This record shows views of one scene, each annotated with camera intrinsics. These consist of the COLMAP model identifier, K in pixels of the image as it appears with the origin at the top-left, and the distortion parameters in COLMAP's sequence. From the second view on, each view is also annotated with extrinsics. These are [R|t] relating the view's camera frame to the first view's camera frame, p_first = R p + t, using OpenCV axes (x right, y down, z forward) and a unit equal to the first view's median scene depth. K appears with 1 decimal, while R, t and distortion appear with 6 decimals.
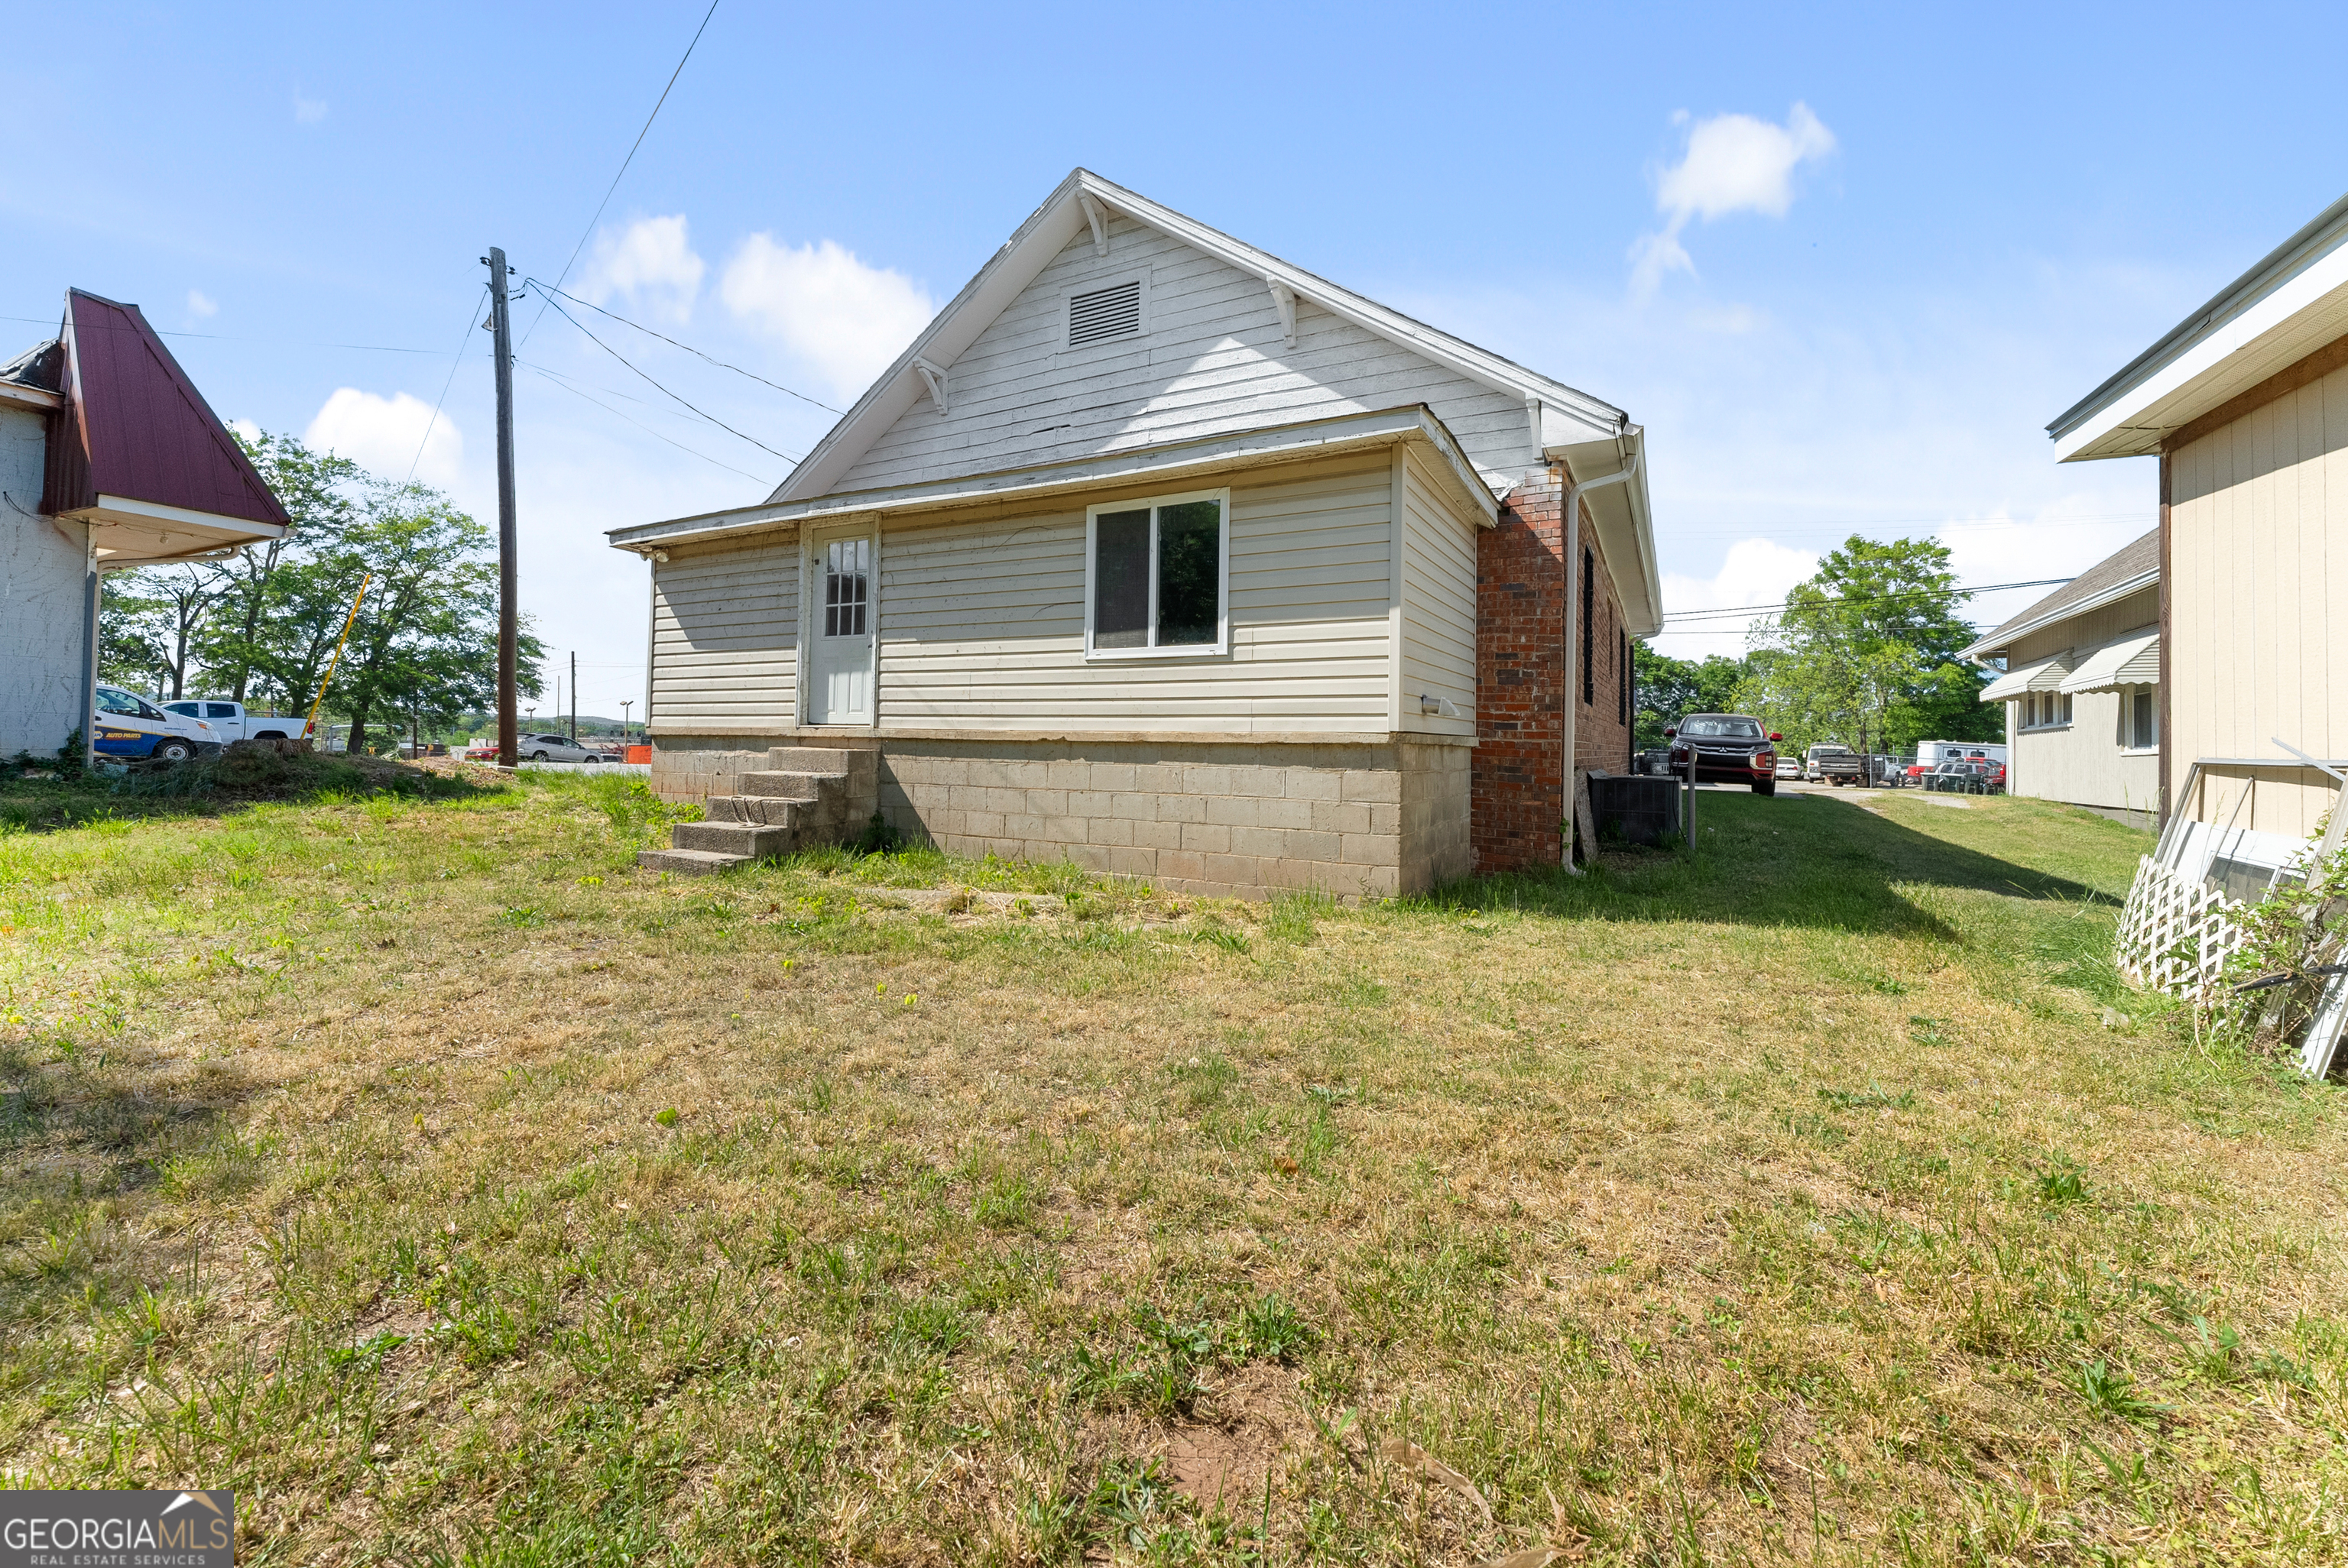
lens RADIAL K [[944.6, 0, 1172.0], [0, 944.6, 726.4], [0, 0, 1]] dist [0.000675, 0.000010]
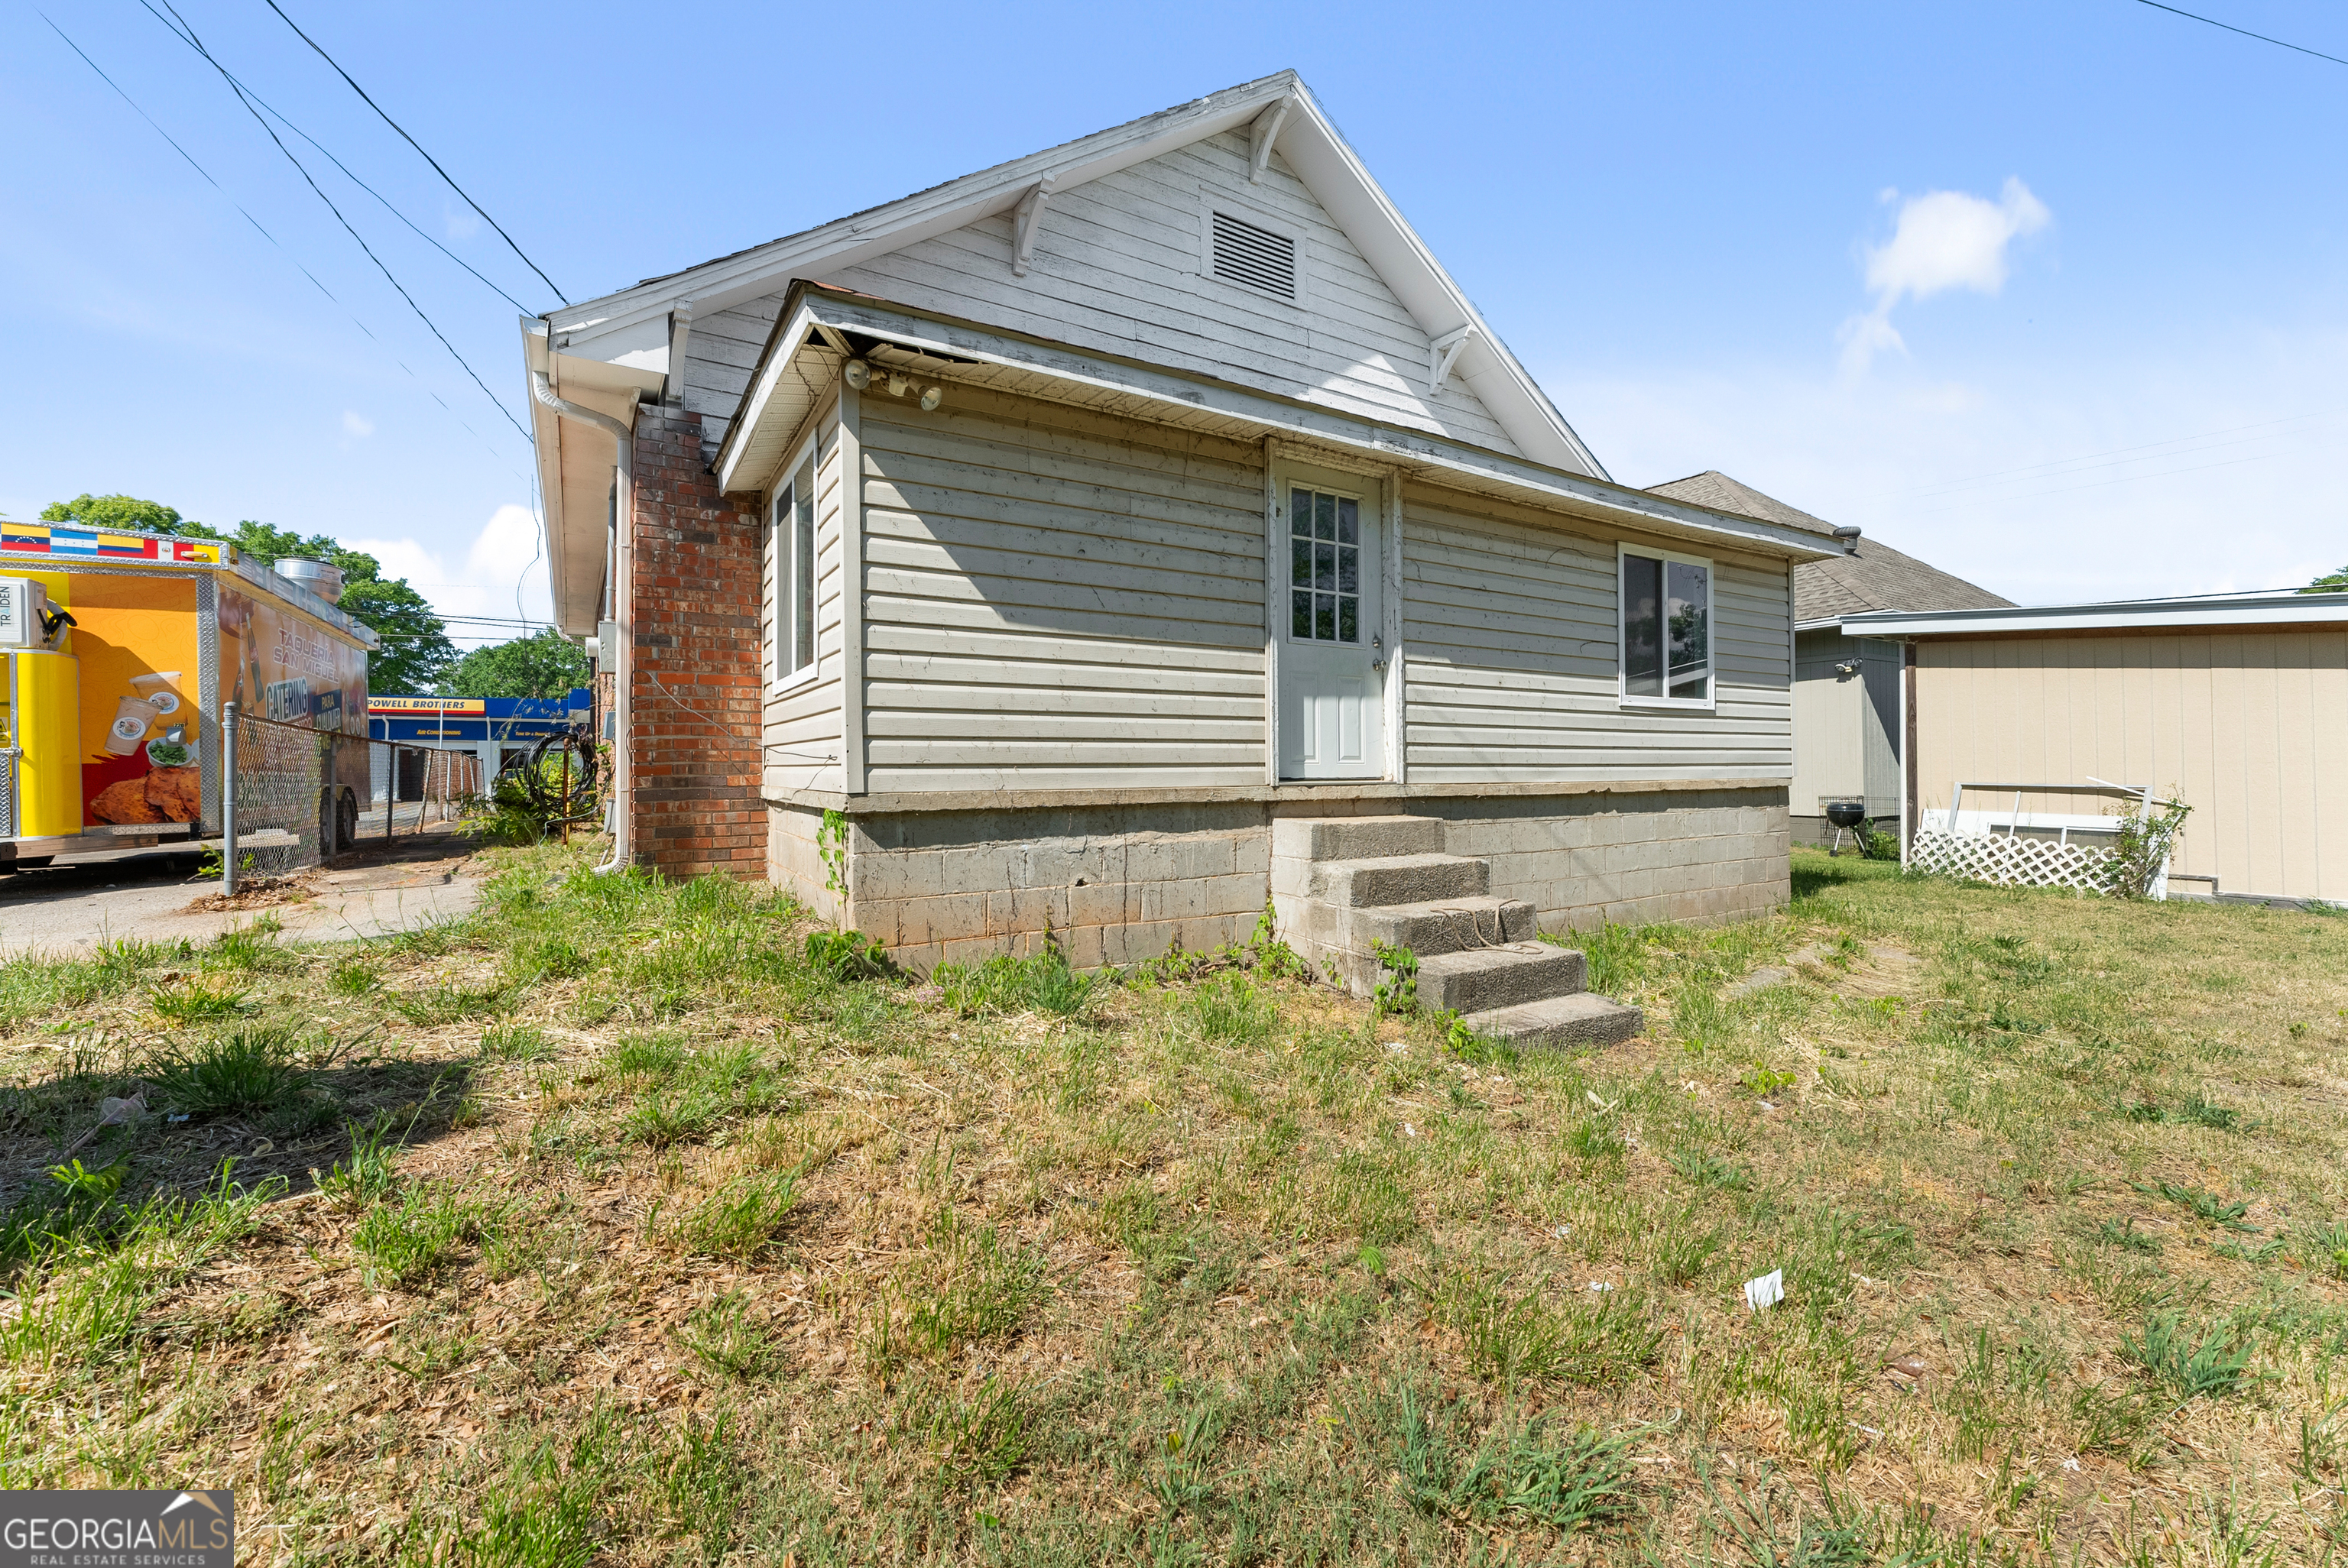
lens RADIAL K [[955.3, 0, 1183.6], [0, 955.3, 750.6], [0, 0, 1]] dist [0.002316, 0.000267]
pose [[0.499382, -0.004524, 0.866370, -0.997113], [-0.005682, 0.999948, 0.008496, -0.027307], [-0.866363, -0.009166, 0.499330, 0.790946]]
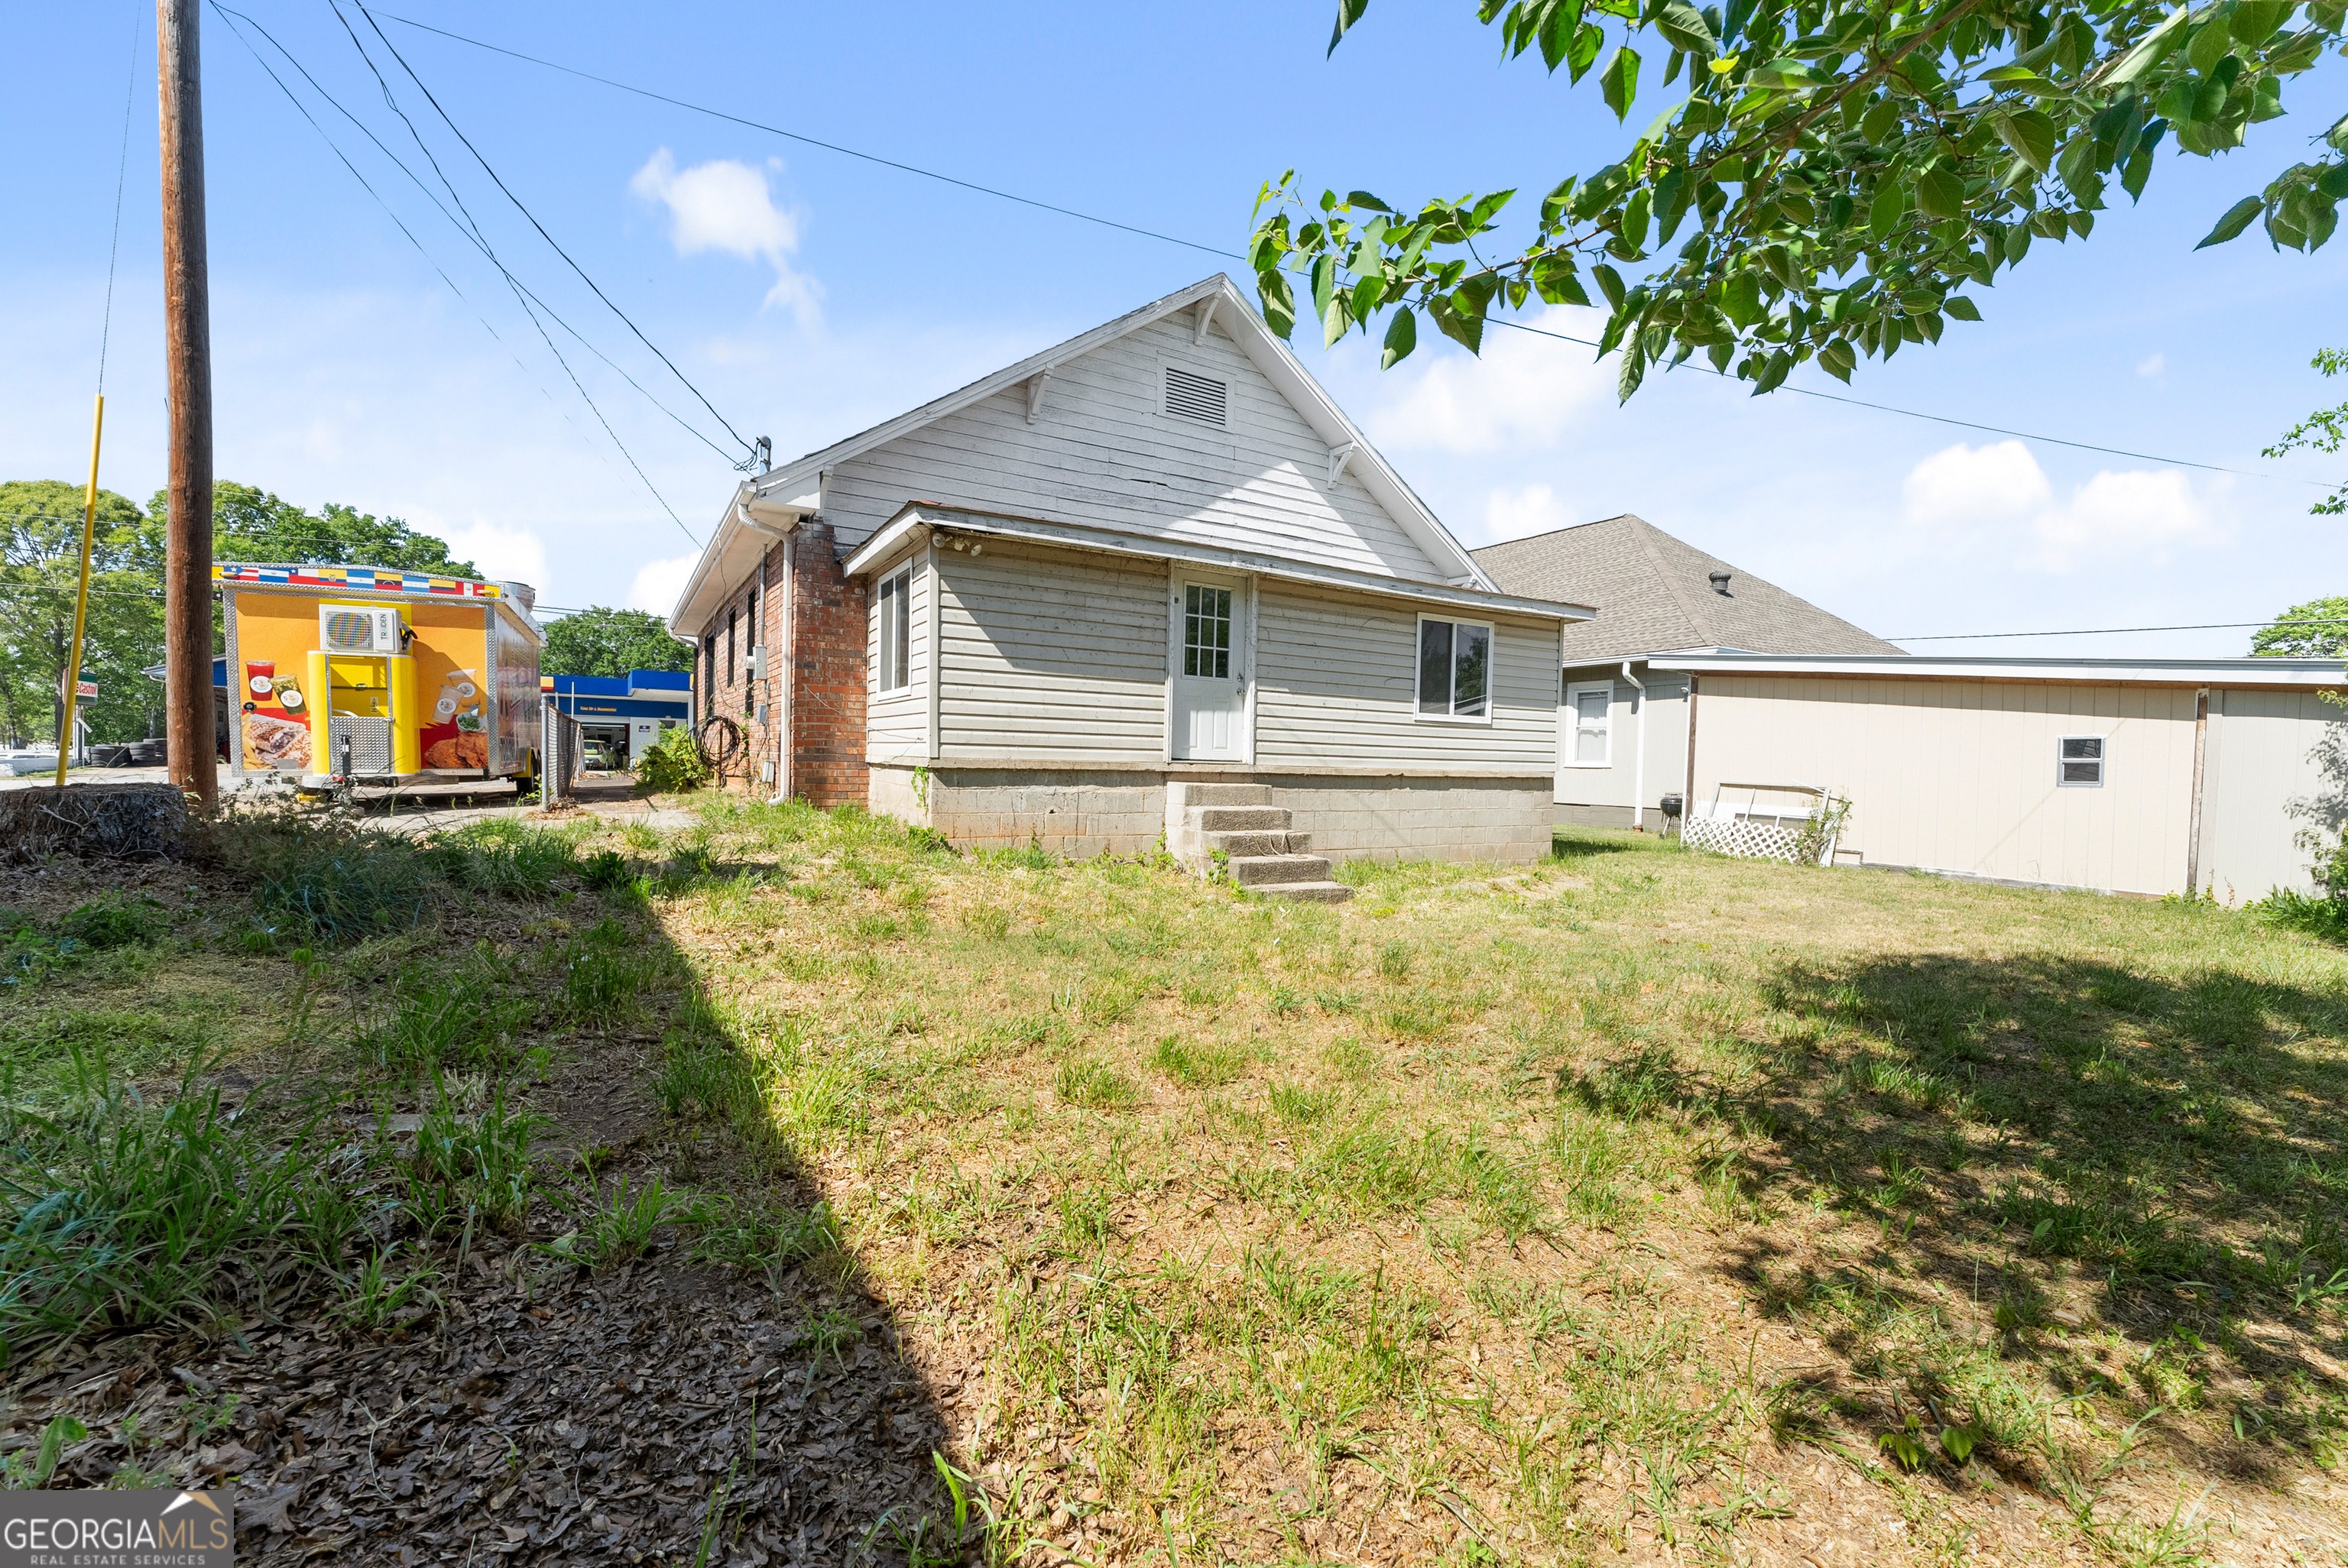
lens RADIAL K [[944.5, 0, 1175.4], [0, 944.5, 779.2], [0, 0, 1]] dist [0.001264, 0.000129]
pose [[0.520265, -0.023787, 0.853674, -1.331825], [-0.034843, 0.998188, 0.049049, -0.033120], [-0.853294, -0.055263, 0.518493, 0.489912]]
